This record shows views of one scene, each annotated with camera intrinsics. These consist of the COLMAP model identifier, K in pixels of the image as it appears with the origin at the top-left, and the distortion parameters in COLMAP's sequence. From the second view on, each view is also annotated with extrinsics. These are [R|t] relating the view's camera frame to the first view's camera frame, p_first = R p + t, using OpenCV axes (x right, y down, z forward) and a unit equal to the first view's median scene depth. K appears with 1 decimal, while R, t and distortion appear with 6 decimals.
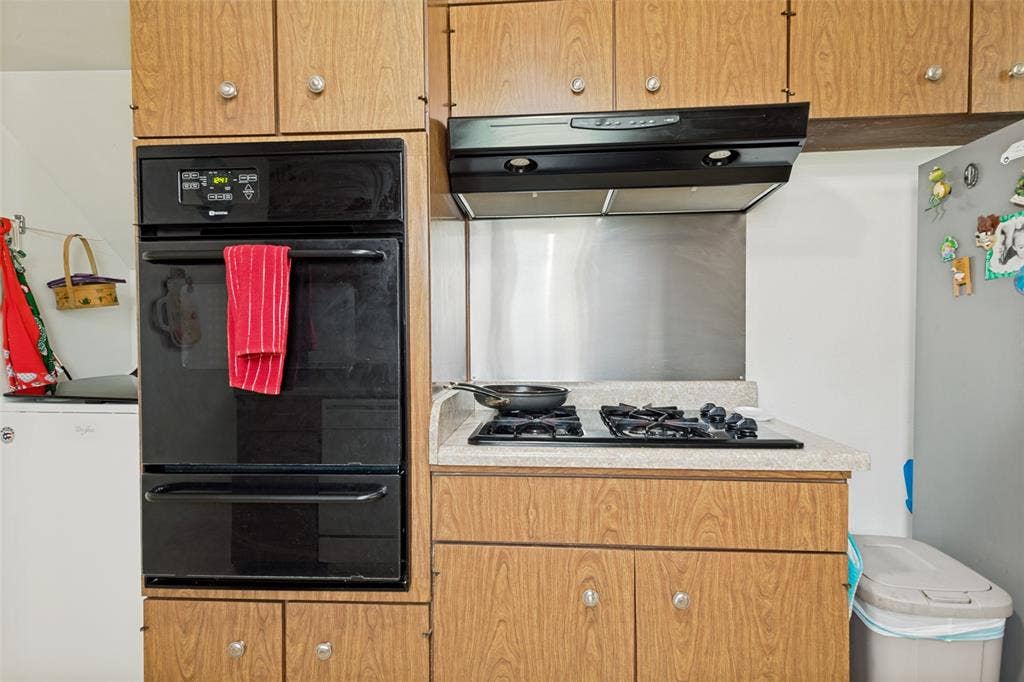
lens RADIAL K [[561.3, 0, 511.9], [0, 561.3, 340.7], [0, 0, 1]] dist [0.004221, -0.000953]
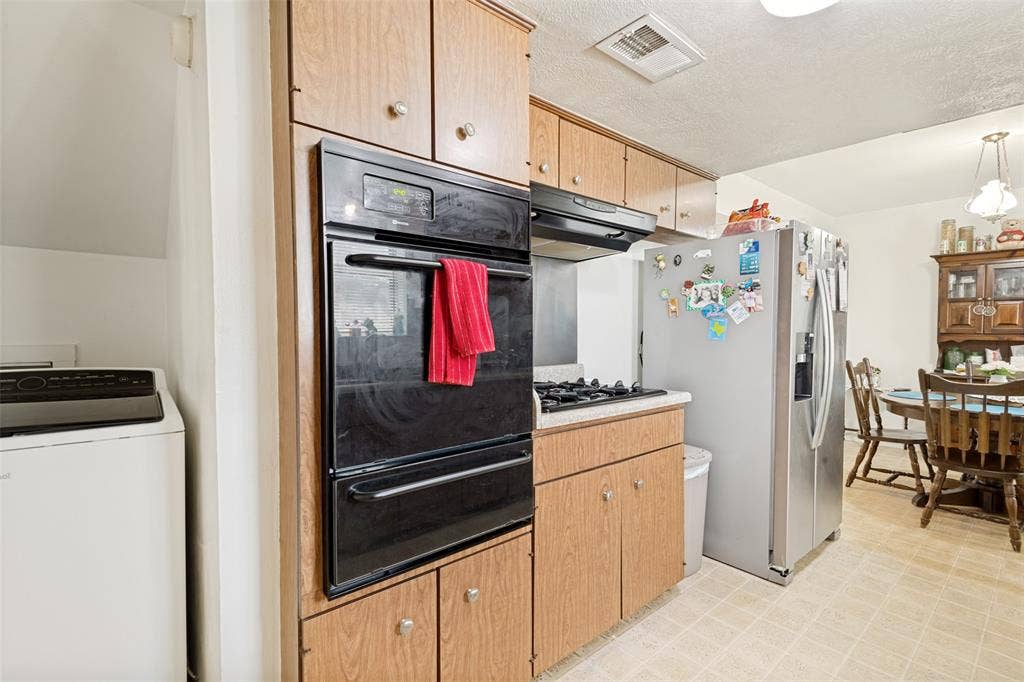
lens RADIAL K [[480.2, 0, 512.0], [0, 480.2, 340.5], [0, 0, 1]] dist [0.000981, 0.000117]
pose [[0.699893, -0.007878, 0.714204, -1.000398], [0.006915, 0.999967, 0.004254, -0.005364], [-0.714214, 0.001961, 0.699925, 0.203913]]
